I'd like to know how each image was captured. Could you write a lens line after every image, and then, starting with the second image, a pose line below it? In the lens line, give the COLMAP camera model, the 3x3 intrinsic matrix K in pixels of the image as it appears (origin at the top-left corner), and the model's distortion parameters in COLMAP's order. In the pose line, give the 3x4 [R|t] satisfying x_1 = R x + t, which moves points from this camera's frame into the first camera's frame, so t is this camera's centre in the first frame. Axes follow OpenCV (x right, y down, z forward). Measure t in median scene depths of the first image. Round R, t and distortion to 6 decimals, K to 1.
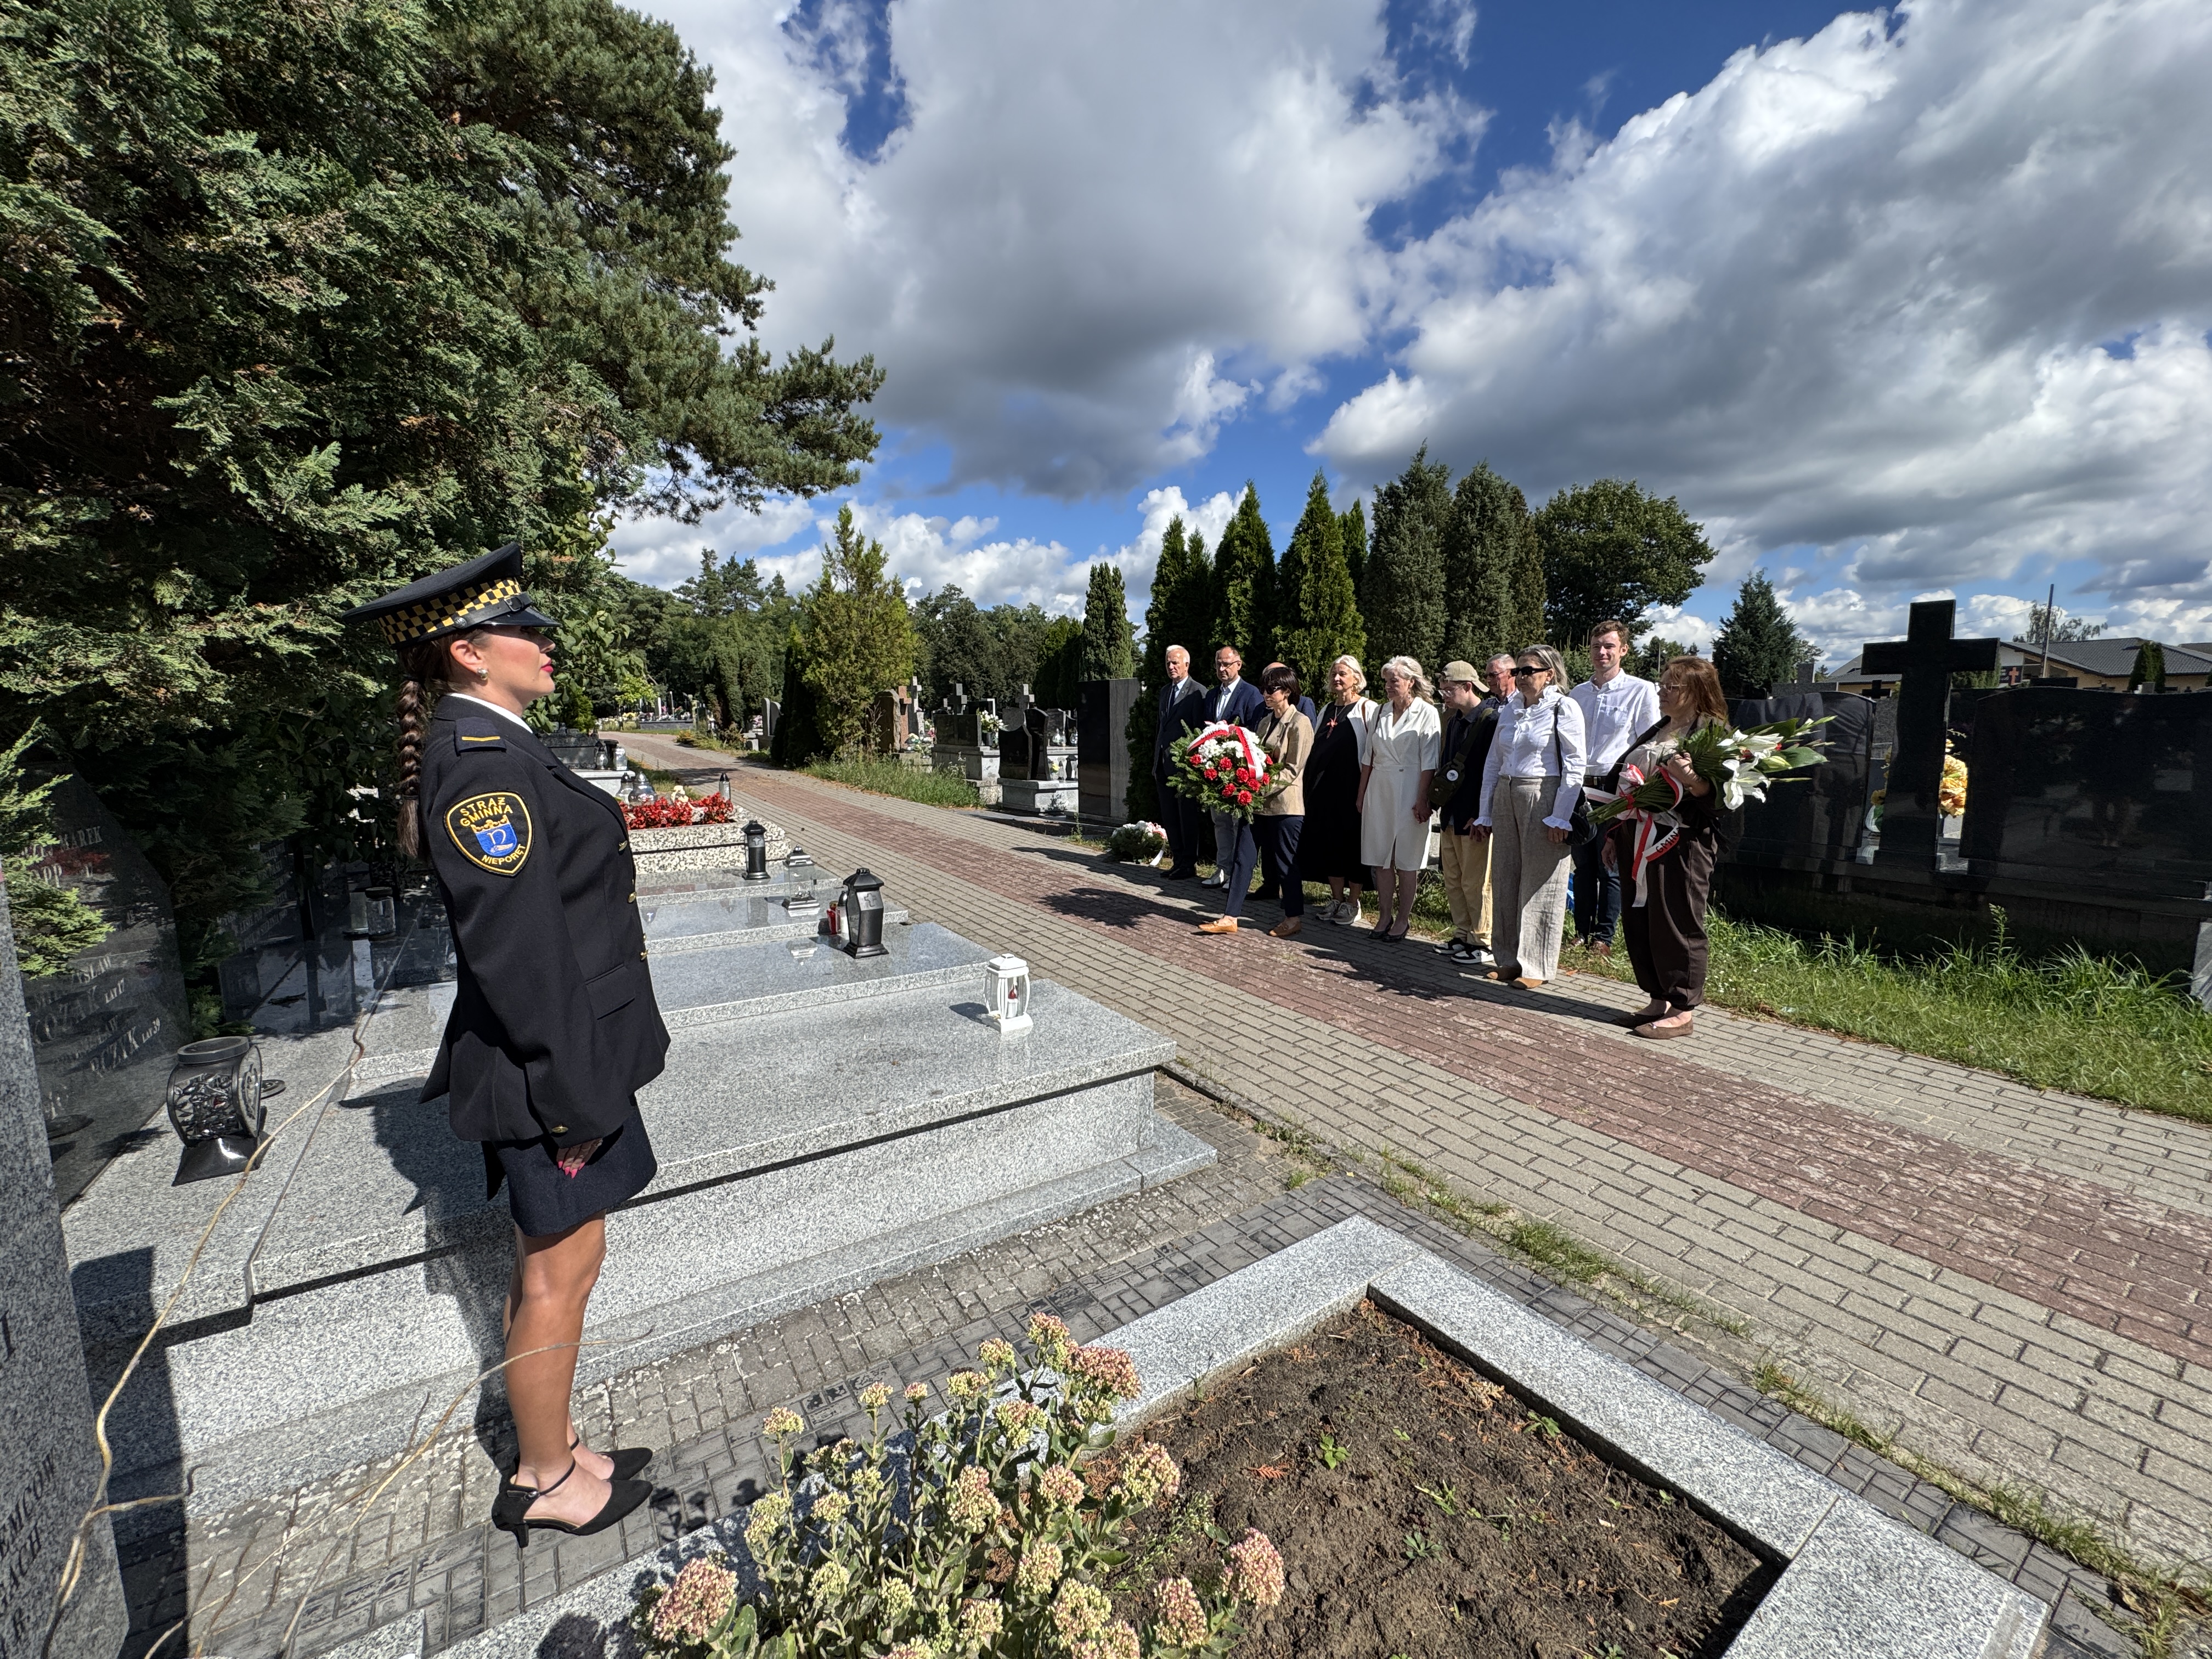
lens RADIAL K [[876.7, 0, 1108.9], [0, 876.7, 819.7], [0, 0, 1]] dist [-0.002121, 0.000608]
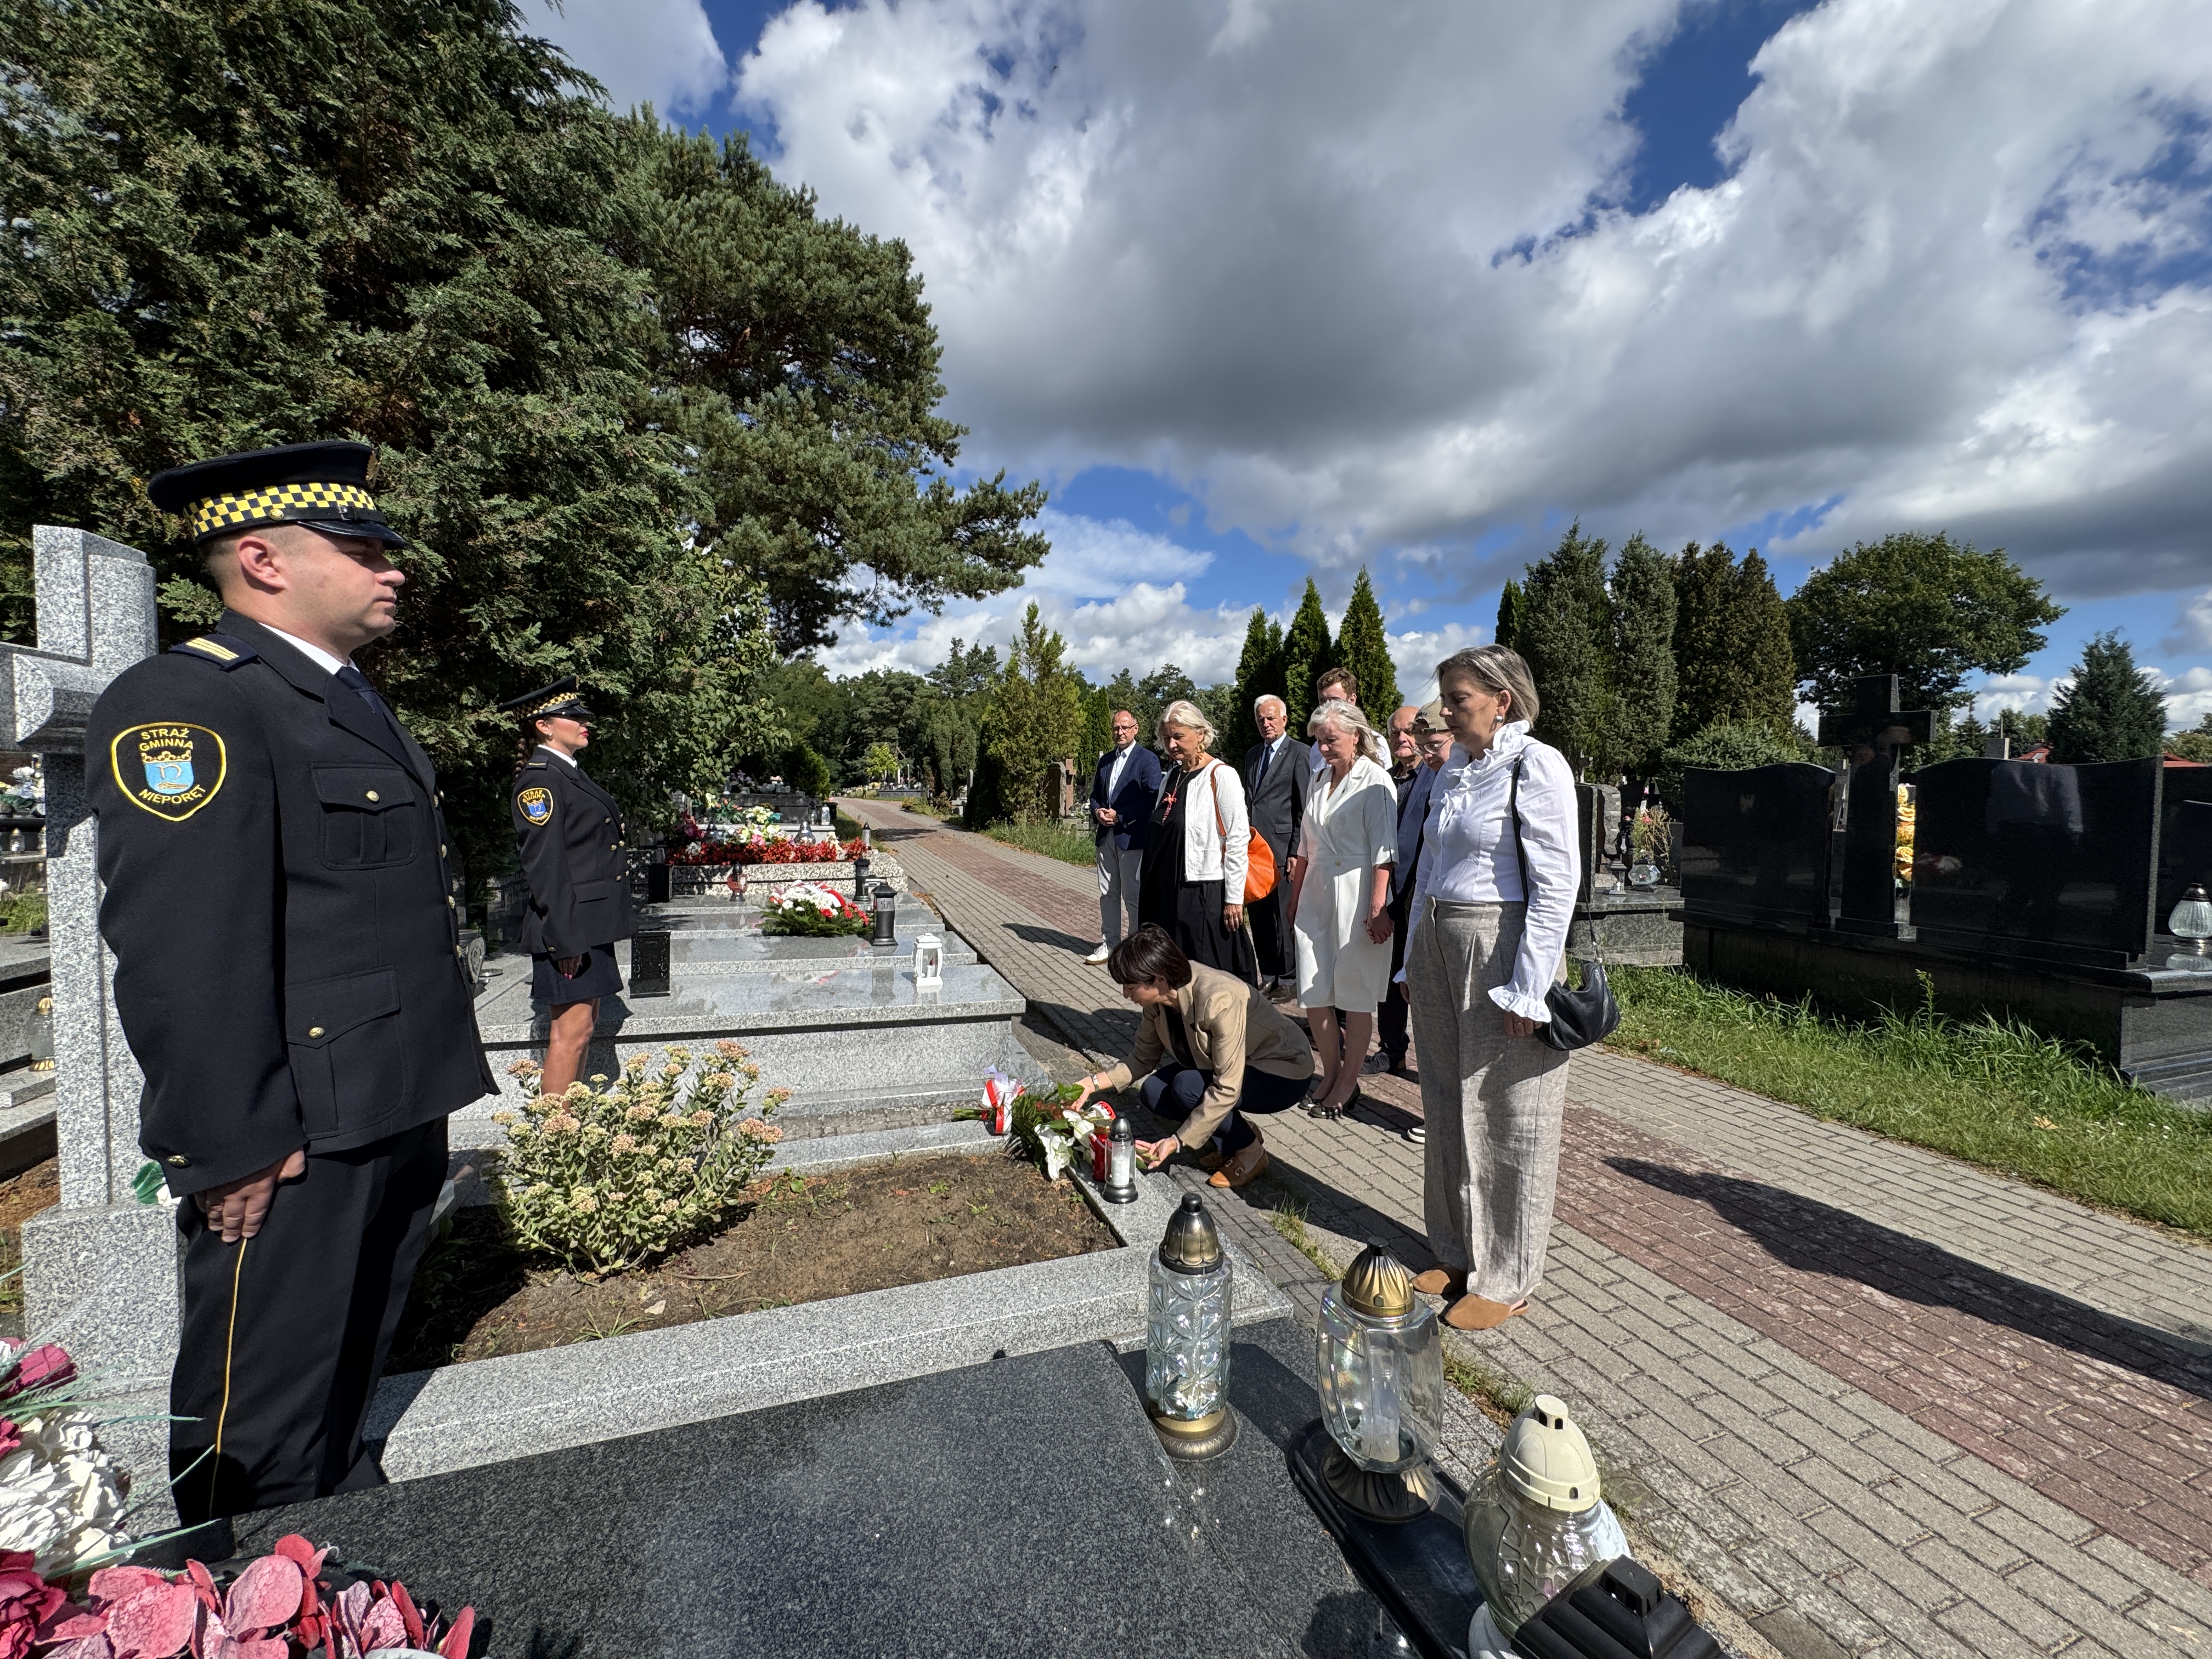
lens RADIAL K [[876.7, 0, 1112.9], [0, 876.7, 817.6], [0, 0, 1]] dist [-0.002121, 0.000608]
pose [[0.969874, 0.022349, -0.242578, 0.163779], [-0.043656, 0.995608, -0.082818, 0.021760], [0.239662, 0.090913, 0.966590, -0.106238]]
